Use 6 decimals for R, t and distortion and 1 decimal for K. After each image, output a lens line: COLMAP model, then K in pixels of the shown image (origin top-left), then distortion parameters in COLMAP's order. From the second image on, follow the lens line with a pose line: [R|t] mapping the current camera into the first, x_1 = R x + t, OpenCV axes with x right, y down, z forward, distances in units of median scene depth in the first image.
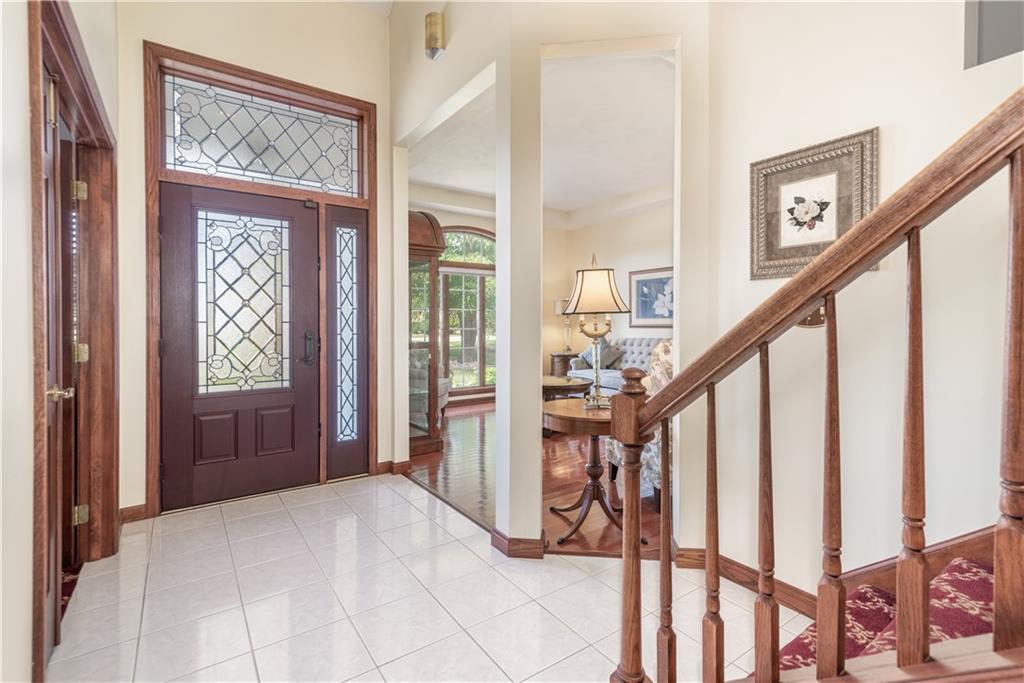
lens RADIAL K [[473.8, 0, 515.9], [0, 473.8, 327.9], [0, 0, 1]] dist [0.013955, -0.000054]
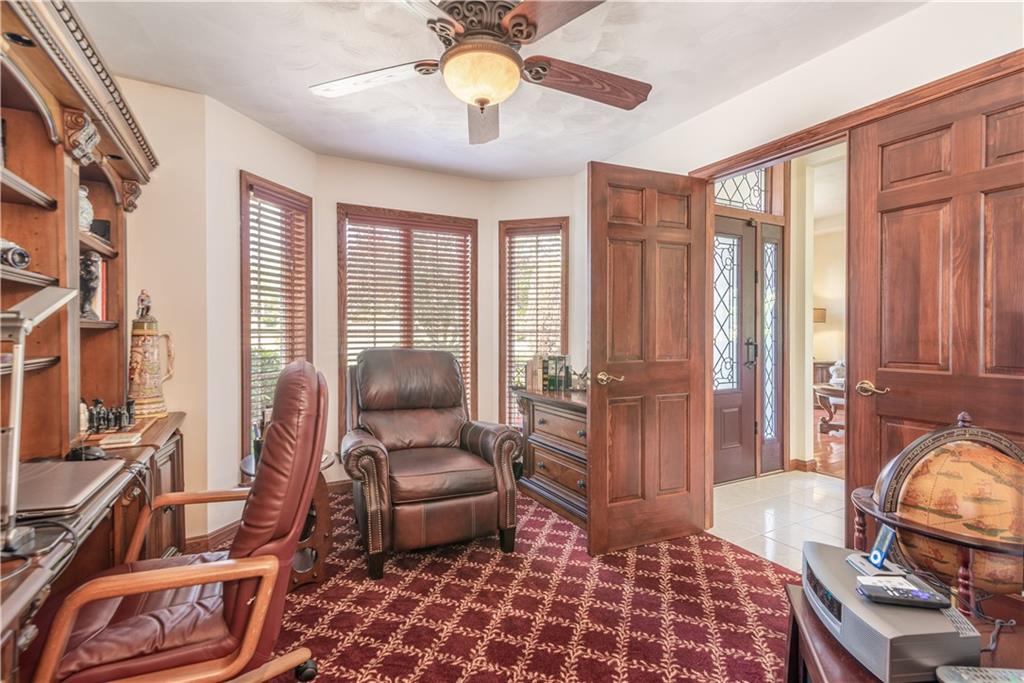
lens RADIAL K [[473.8, 0, 515.0], [0, 473.8, 340.1], [0, 0, 1]] dist [0.013955, -0.000054]
pose [[0.993551, -0.006439, -0.113205, -0.839194], [0.006299, 0.999979, -0.001600, 0.009449], [0.113213, 0.000877, 0.993570, -0.154126]]
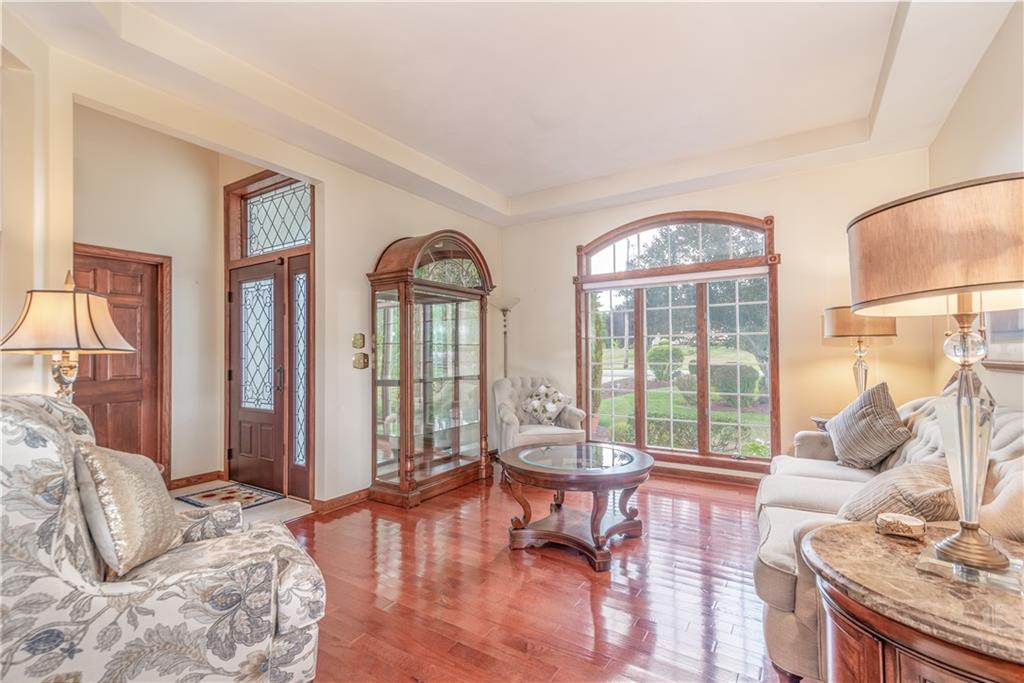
lens RADIAL K [[473.8, 0, 512.8], [0, 473.8, 348.6], [0, 0, 1]] dist [0.013955, -0.000054]
pose [[0.387671, -0.028352, -0.921362, 0.894728], [-0.004532, 0.999456, -0.032662, 0.000401], [0.921787, 0.016838, 0.387331, 1.060872]]
